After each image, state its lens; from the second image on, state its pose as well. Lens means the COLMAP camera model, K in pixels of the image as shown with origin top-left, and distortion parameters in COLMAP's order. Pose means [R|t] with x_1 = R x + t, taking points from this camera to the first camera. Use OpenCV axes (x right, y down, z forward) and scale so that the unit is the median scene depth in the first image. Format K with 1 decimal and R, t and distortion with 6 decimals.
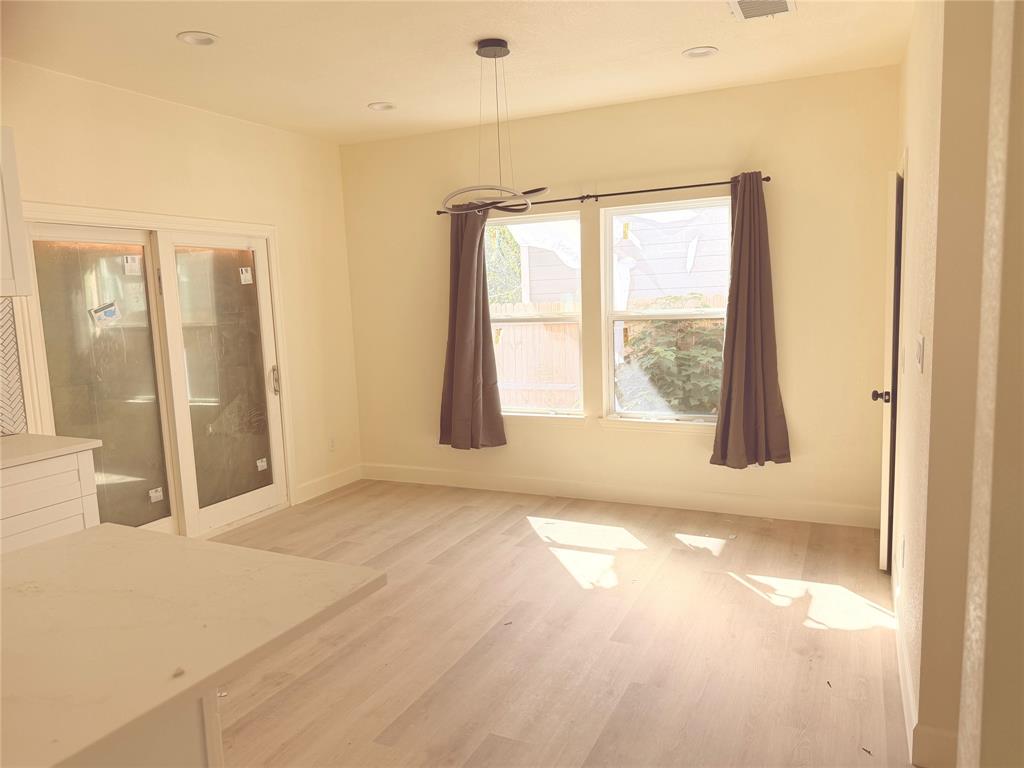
lens RADIAL K [[719.3, 0, 508.5], [0, 719.3, 399.9], [0, 0, 1]] dist [0.149546, -0.278042]
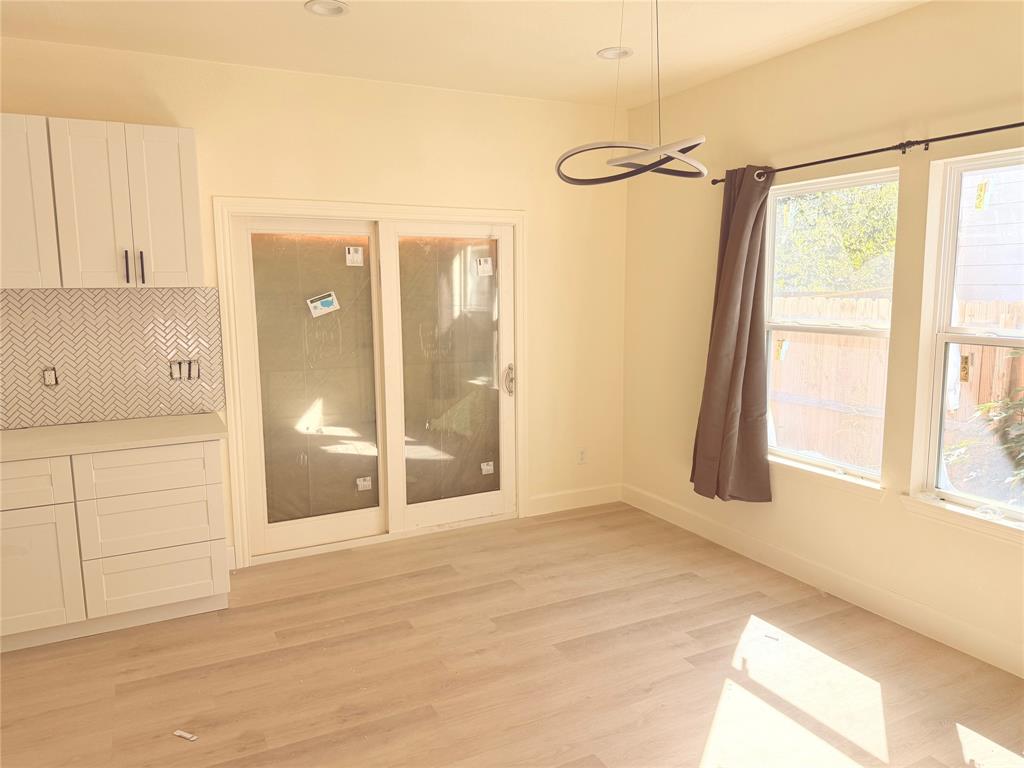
lens RADIAL K [[721.4, 0, 515.8], [0, 721.4, 384.2], [0, 0, 1]] dist [0.112771, -0.177383]
pose [[0.784996, 0.112154, -0.609264, 0.242750], [-0.102542, 0.993433, 0.050754, -0.068941], [0.610955, 0.022633, 0.791342, 0.288789]]
